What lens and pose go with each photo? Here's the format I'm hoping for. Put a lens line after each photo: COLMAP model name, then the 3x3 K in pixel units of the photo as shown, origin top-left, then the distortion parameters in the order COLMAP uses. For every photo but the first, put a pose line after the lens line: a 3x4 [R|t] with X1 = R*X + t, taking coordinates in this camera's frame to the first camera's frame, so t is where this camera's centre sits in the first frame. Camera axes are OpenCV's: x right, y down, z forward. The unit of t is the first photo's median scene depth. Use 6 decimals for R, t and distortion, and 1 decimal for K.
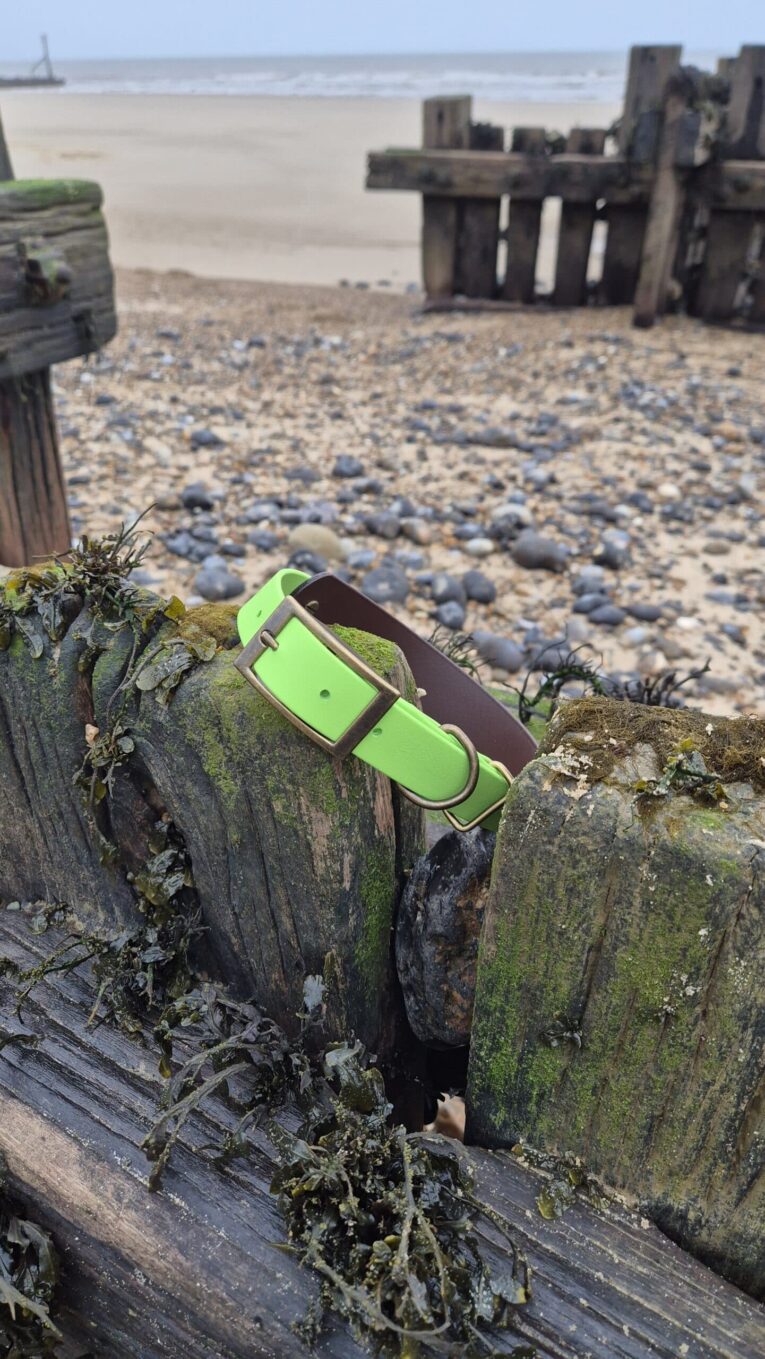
lens RADIAL K [[944.2, 0, 382.5], [0, 944.2, 679.5], [0, 0, 1]] dist [0.073672, -0.097571]
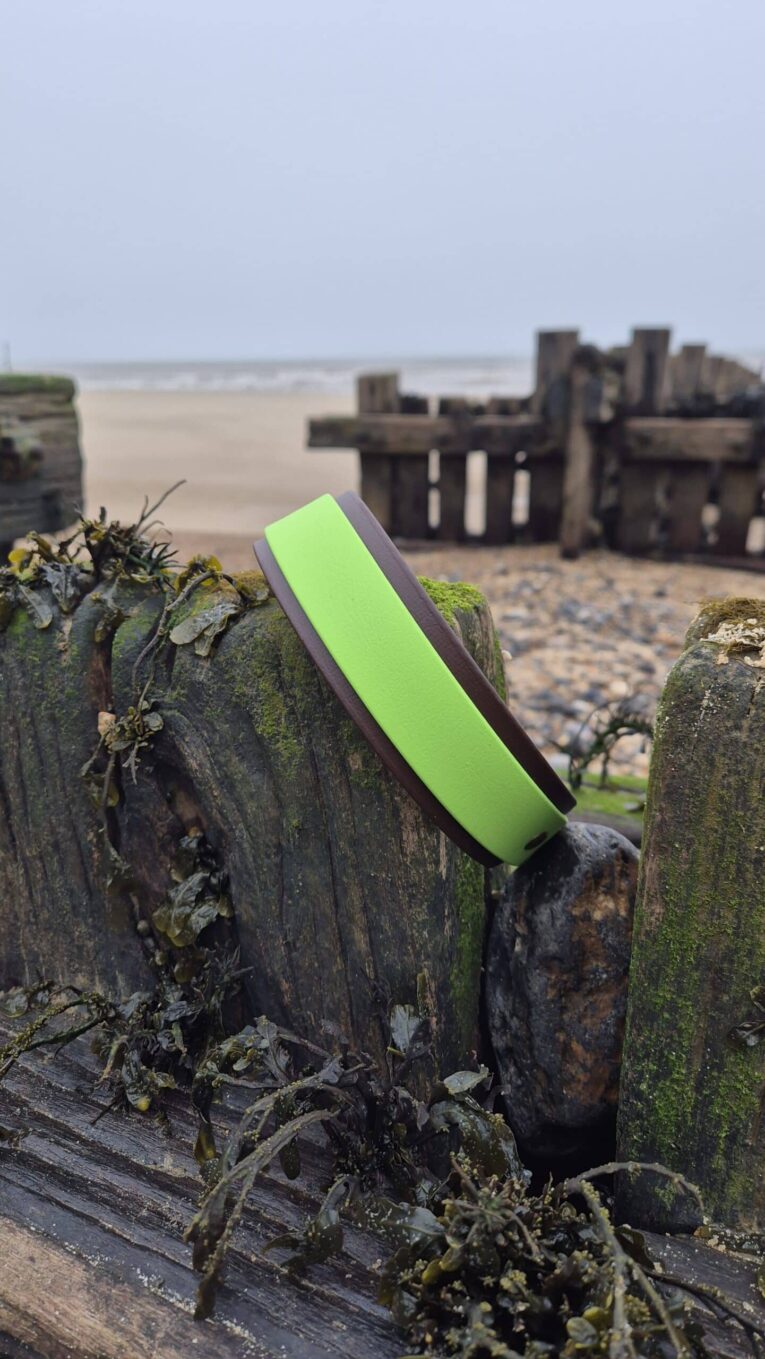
lens RADIAL K [[946.2, 0, 382.5], [0, 946.2, 679.5], [0, 0, 1]] dist [0.051809, -0.068712]
pose [[0.996937, -0.029609, 0.072393, -0.126876], [0.047992, 0.962424, -0.267276, 0.247631], [-0.061759, 0.269931, 0.960897, 0.192688]]
